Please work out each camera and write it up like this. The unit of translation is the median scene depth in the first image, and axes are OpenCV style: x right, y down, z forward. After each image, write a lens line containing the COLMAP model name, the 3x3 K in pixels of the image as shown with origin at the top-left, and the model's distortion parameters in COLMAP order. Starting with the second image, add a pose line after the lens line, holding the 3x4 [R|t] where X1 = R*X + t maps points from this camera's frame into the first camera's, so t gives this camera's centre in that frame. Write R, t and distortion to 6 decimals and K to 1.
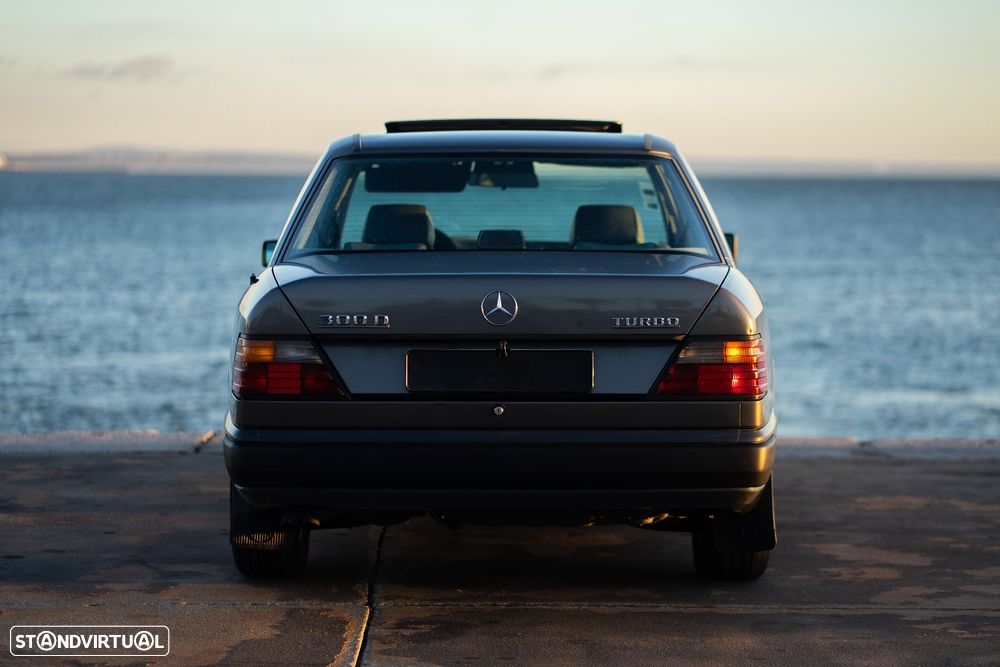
lens RADIAL K [[2417.3, 0, 500.0], [0, 2417.3, 333.5], [0, 0, 1]] dist [0.061000, -1.599122]
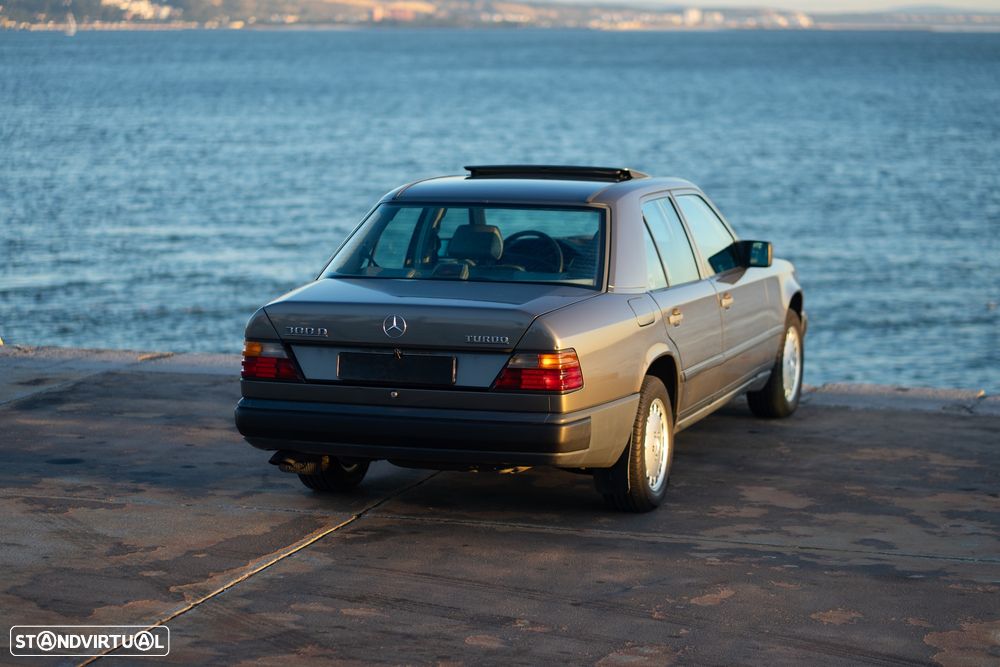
lens RADIAL K [[2417.3, 0, 500.0], [0, 2417.3, 333.5], [0, 0, 1]] dist [0.061000, -1.599122]
pose [[0.947457, 0.035216, -0.317940, 0.536365], [-0.017237, 0.998098, 0.059185, -0.095623], [0.319420, -0.050594, 0.946262, -0.401206]]
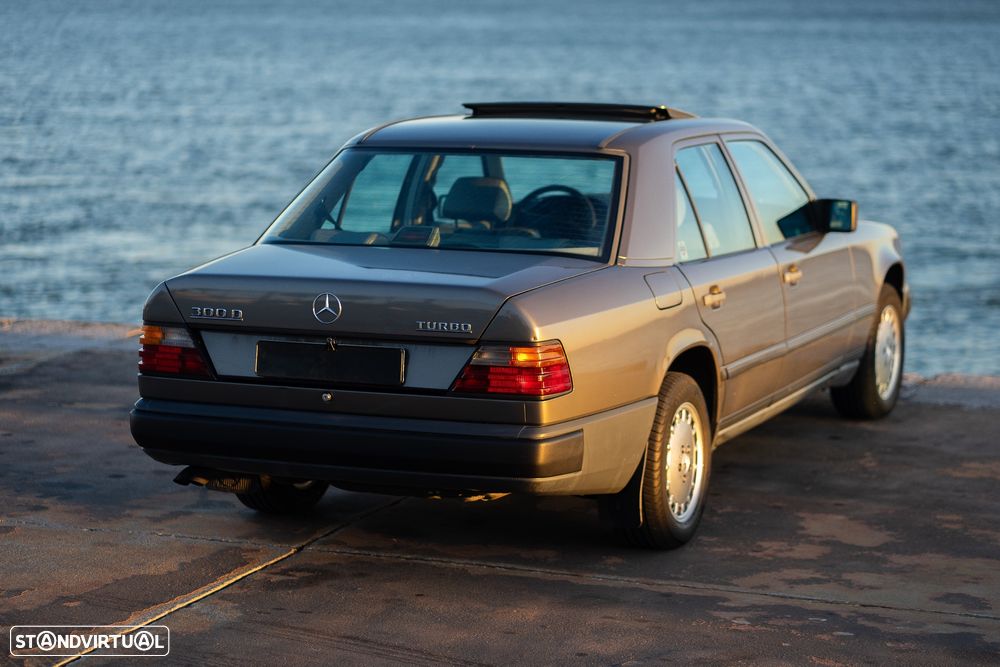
lens RADIAL K [[2475.4, 0, 469.0], [0, 2475.4, 333.1], [0, 0, 1]] dist [0.026808, -1.497651]
pose [[0.918528, 0.048848, -0.392328, 0.519596], [-0.020380, 0.996869, 0.076403, -0.089301], [0.394831, -0.062183, 0.916647, -0.052549]]
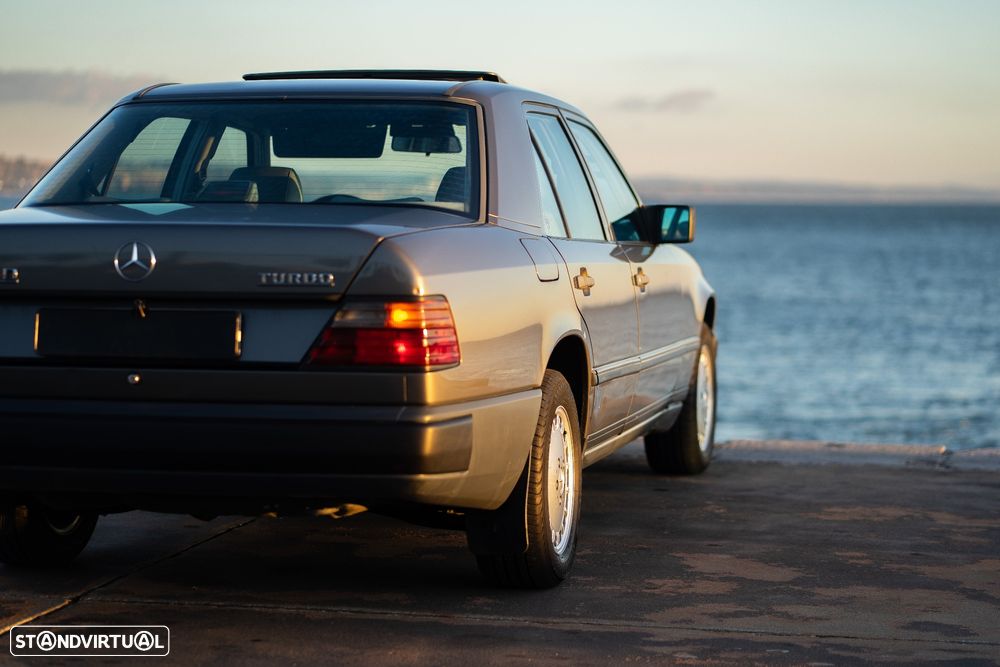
lens RADIAL K [[2381.4, 0, 500.0], [0, 2381.4, 333.5], [0, 0, 1]] dist [0.060573, -1.686914]
pose [[0.976090, 0.013616, -0.216940, 0.313176], [-0.015917, 0.999834, -0.008862, 0.020912], [0.216784, 0.012103, 0.976145, 0.186389]]
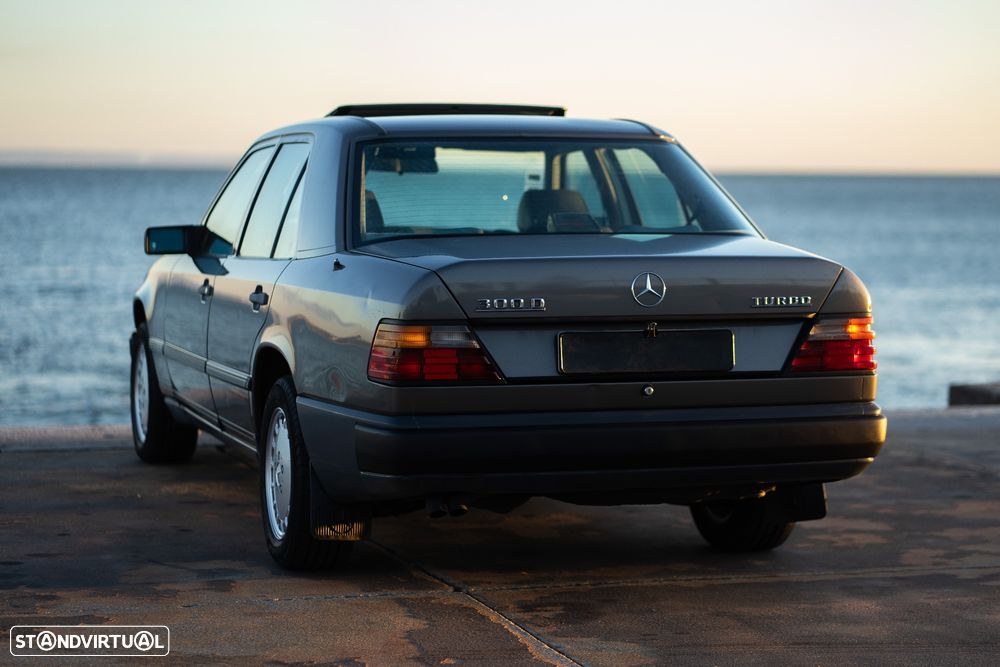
lens RADIAL K [[2417.3, 0, 500.0], [0, 2417.3, 333.5], [0, 0, 1]] dist [0.061000, -1.599122]
pose [[0.955731, -0.019849, 0.293572, -0.354855], [0.018763, 0.999803, 0.006514, 0.000142], [-0.293644, -0.000718, 0.955915, 0.048298]]
